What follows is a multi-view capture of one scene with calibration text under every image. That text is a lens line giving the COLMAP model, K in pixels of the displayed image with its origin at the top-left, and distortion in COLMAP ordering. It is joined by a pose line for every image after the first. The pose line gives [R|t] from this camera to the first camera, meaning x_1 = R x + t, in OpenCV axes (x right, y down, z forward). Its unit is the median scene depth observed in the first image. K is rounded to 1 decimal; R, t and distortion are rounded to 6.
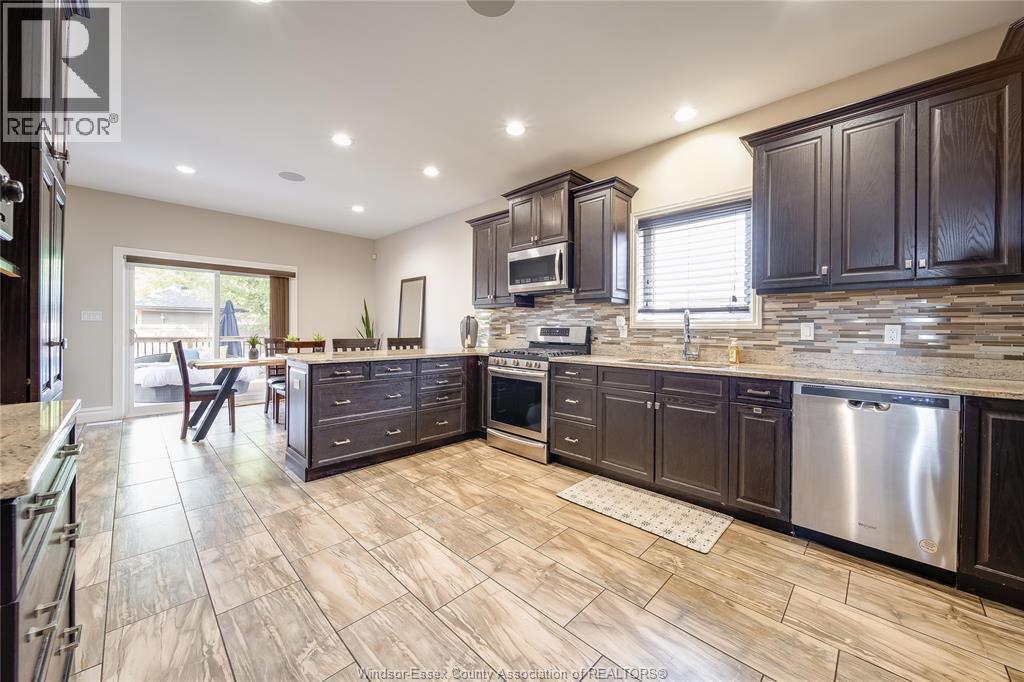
lens RADIAL K [[364.8, 0, 516.1], [0, 364.8, 330.3], [0, 0, 1]] dist [0.000763, 0.000037]
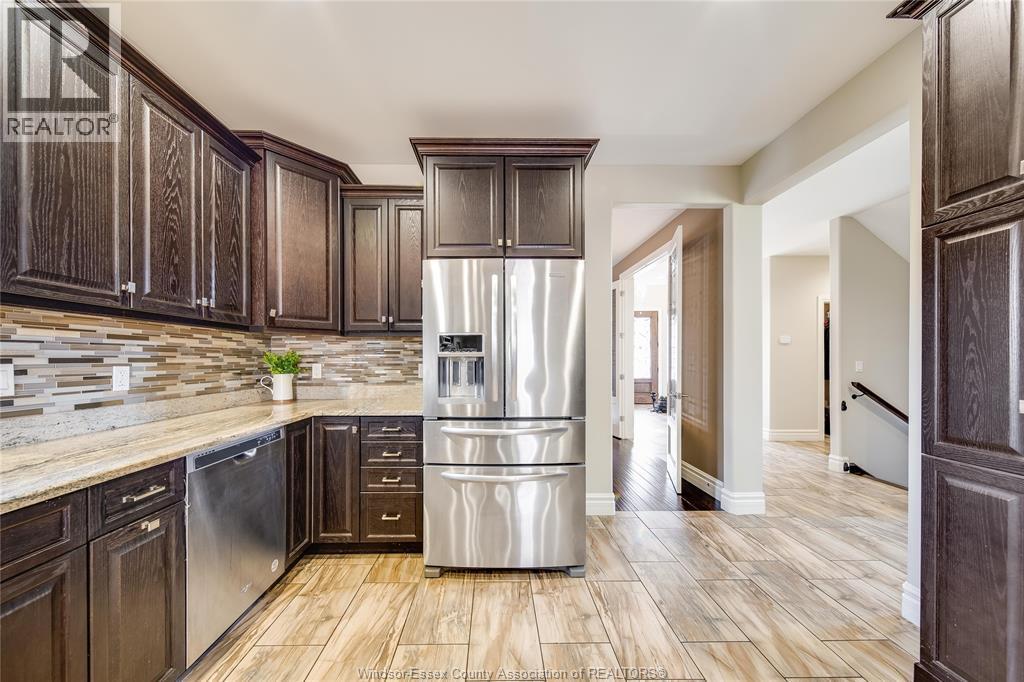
lens RADIAL K [[364.8, 0, 501.2], [0, 364.8, 357.7], [0, 0, 1]] dist [0.000763, 0.000037]
pose [[-0.717216, -0.008860, 0.696795, -0.114743], [-0.003578, 0.999953, 0.009032, -0.046907], [-0.696842, 0.003985, -0.717214, 1.079943]]
